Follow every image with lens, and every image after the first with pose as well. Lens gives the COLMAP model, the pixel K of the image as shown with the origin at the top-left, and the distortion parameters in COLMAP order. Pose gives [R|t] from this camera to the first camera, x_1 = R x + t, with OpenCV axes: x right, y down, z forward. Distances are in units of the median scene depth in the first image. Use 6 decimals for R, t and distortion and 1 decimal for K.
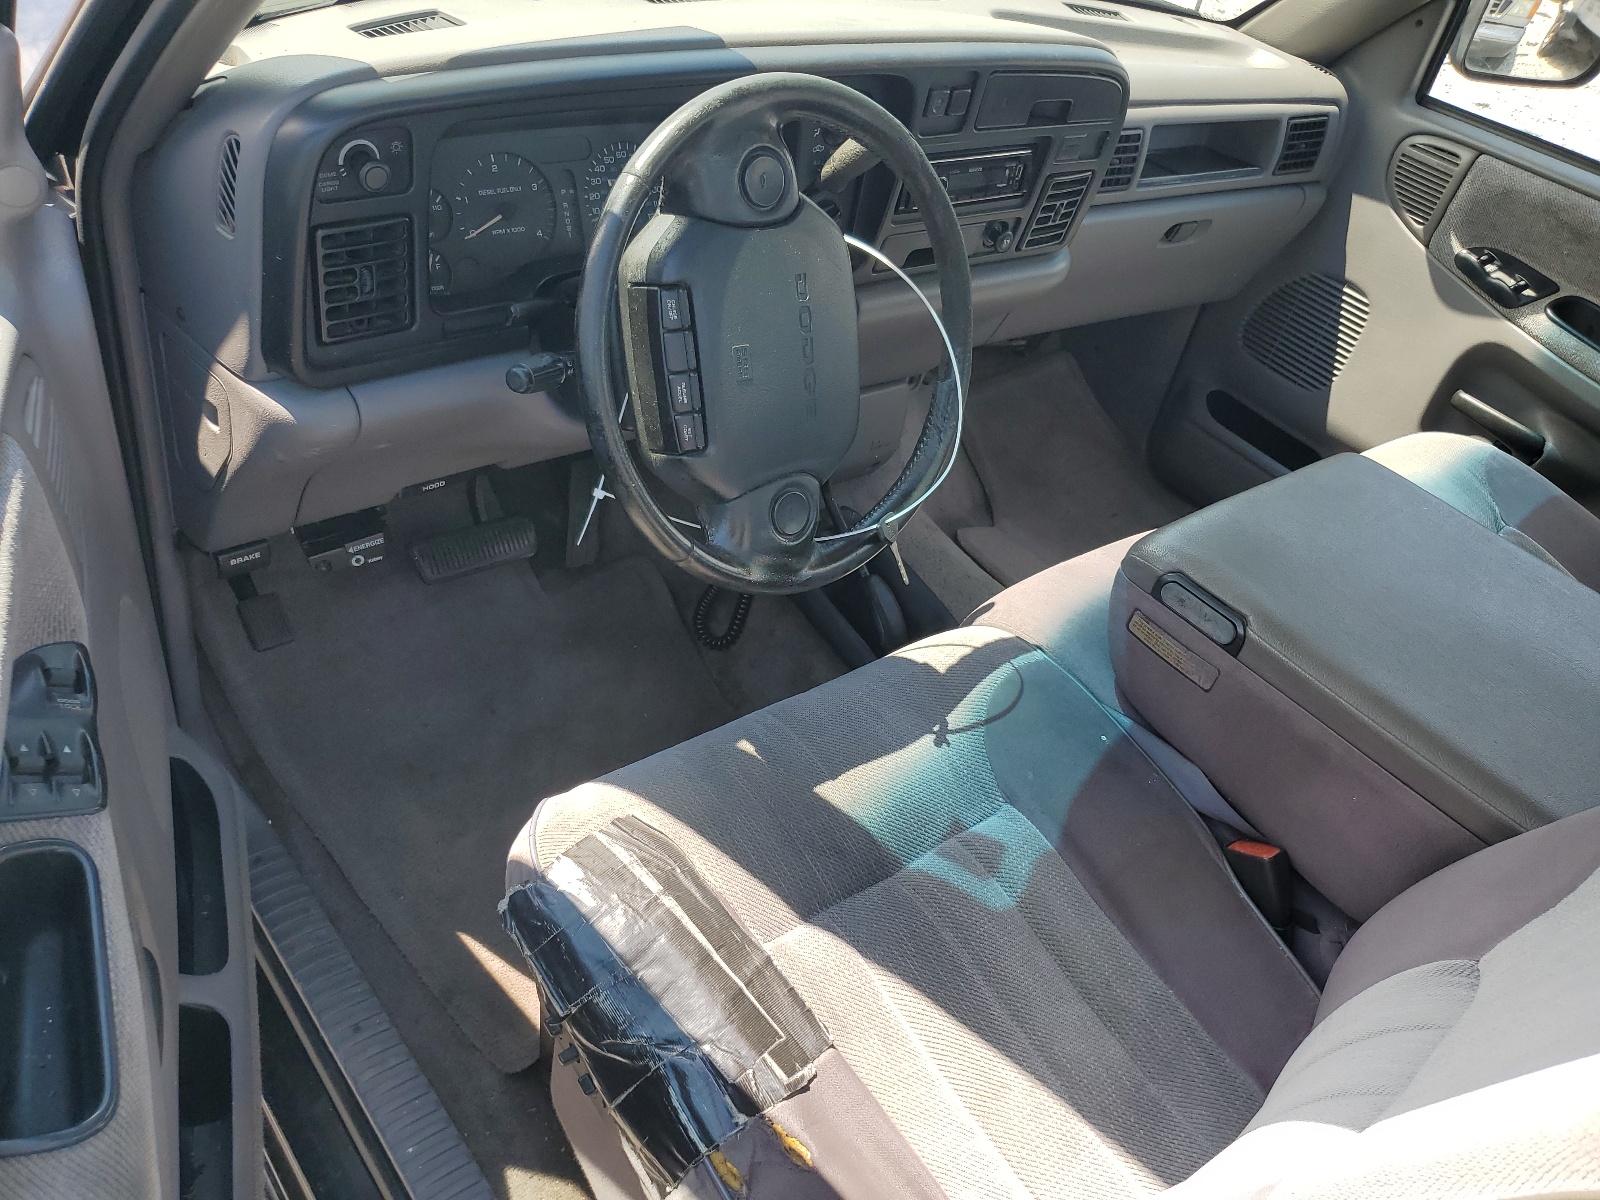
lens RADIAL K [[1309.9, 0, 800.0], [0, 1309.9, 600.0], [0, 0, 1]] dist [-0.126266, -0.000399]
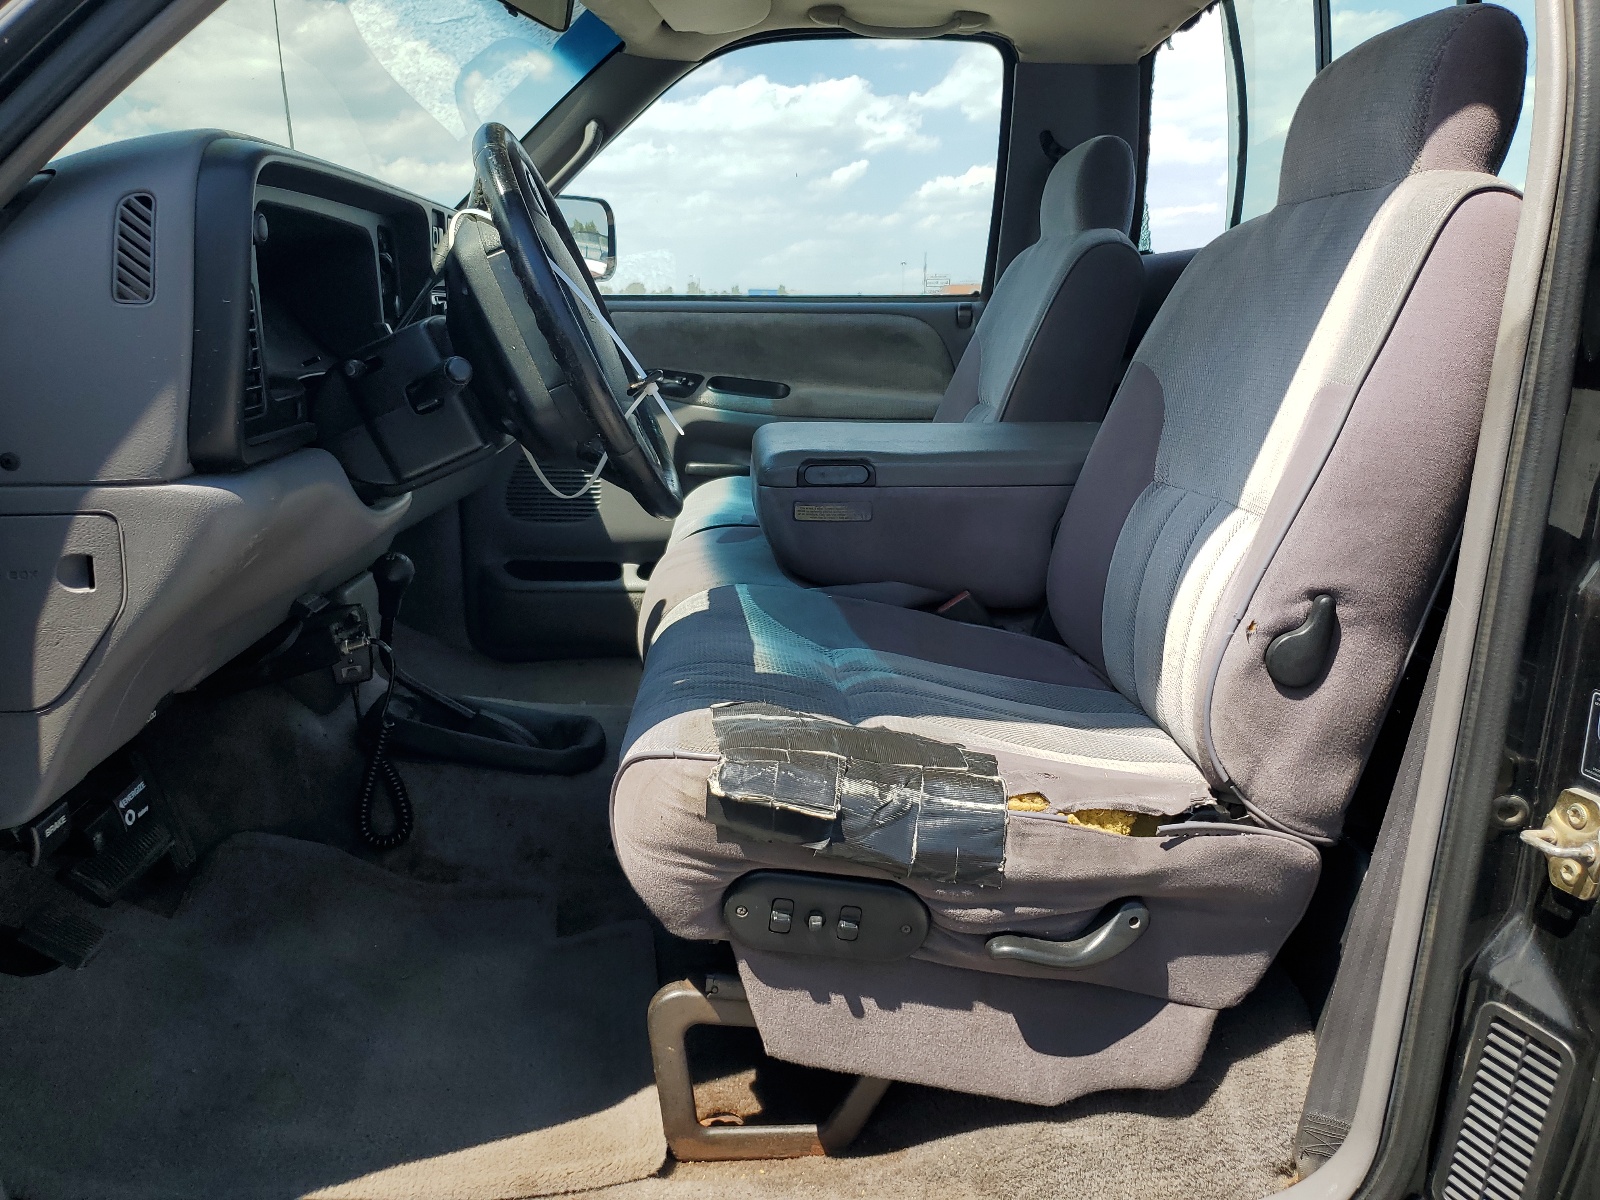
lens RADIAL K [[1309.9, 0, 800.0], [0, 1309.9, 600.0], [0, 0, 1]] dist [-0.126266, -0.000399]
pose [[0.522943, -0.297937, 0.798601, -0.893054], [0.584618, 0.807187, -0.081681, 0.213569], [-0.620284, 0.509591, 0.596292, 0.241762]]
